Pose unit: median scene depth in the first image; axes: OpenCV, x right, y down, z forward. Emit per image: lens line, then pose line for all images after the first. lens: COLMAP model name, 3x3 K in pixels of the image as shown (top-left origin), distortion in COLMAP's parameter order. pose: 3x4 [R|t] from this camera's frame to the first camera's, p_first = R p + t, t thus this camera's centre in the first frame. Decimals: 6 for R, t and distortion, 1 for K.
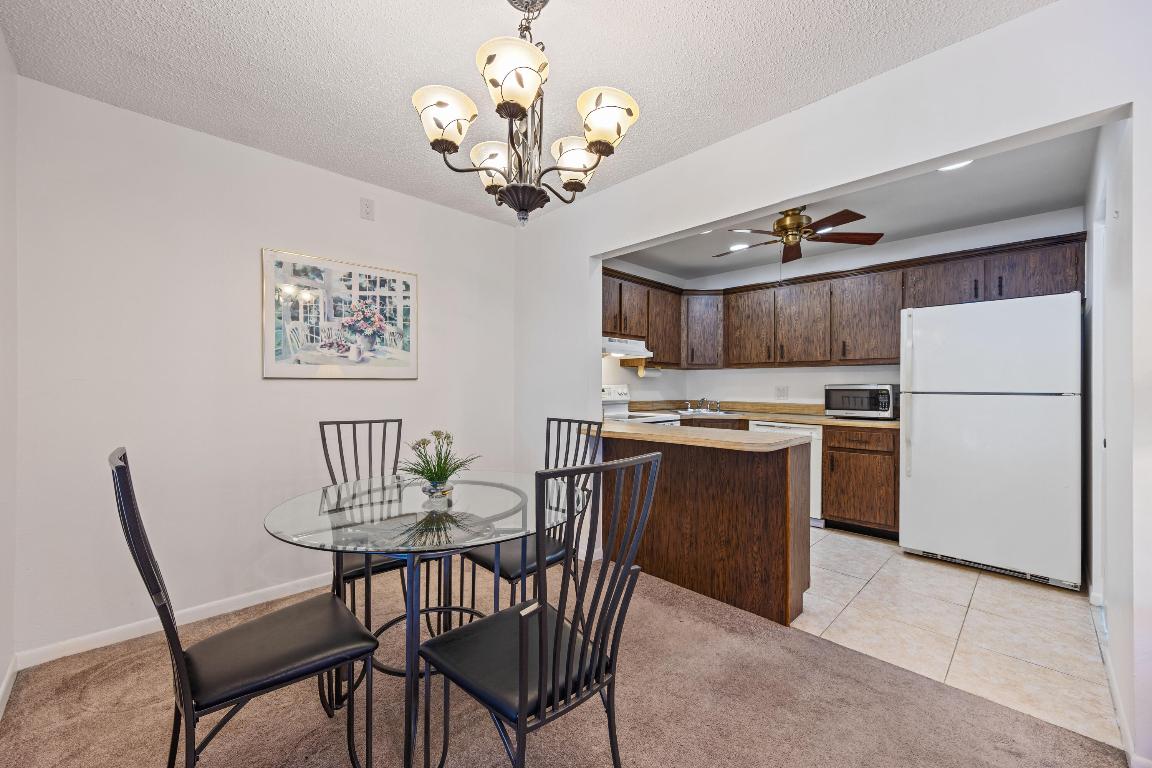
lens RADIAL K [[464.6, 0, 570.1], [0, 464.6, 385.4], [0, 0, 1]] dist [-0.000773, -0.000353]
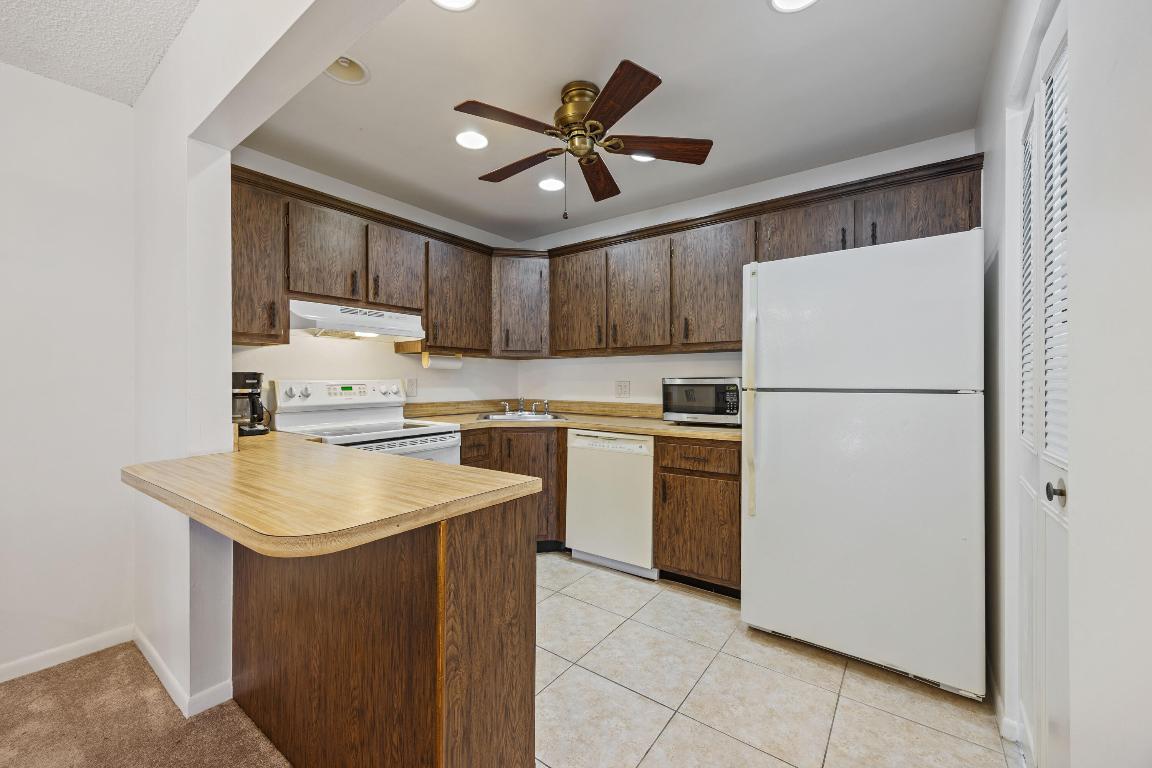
lens RADIAL K [[464.6, 0, 577.4], [0, 464.6, 382.9], [0, 0, 1]] dist [-0.000773, -0.000353]
pose [[0.985368, -0.005602, 0.170350, 0.371816], [0.004639, 0.999971, 0.006050, 0.000850], [-0.170379, -0.005171, 0.985365, 0.391151]]
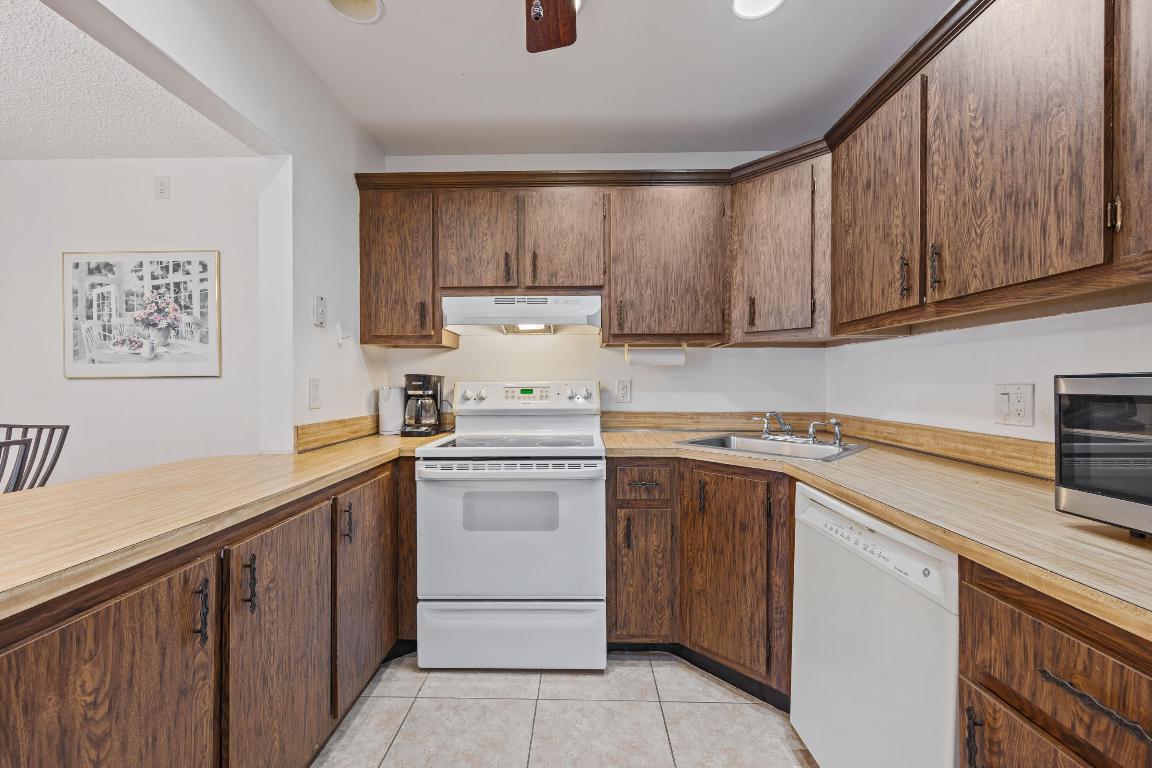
lens RADIAL K [[464.6, 0, 576.0], [0, 464.6, 385.7], [0, 0, 1]] dist [-0.000773, -0.000353]
pose [[0.700601, 0.000688, -0.713553, 0.690830], [0.005685, 0.999962, 0.006546, 0.000859], [0.713530, -0.008643, 0.700571, 0.852433]]
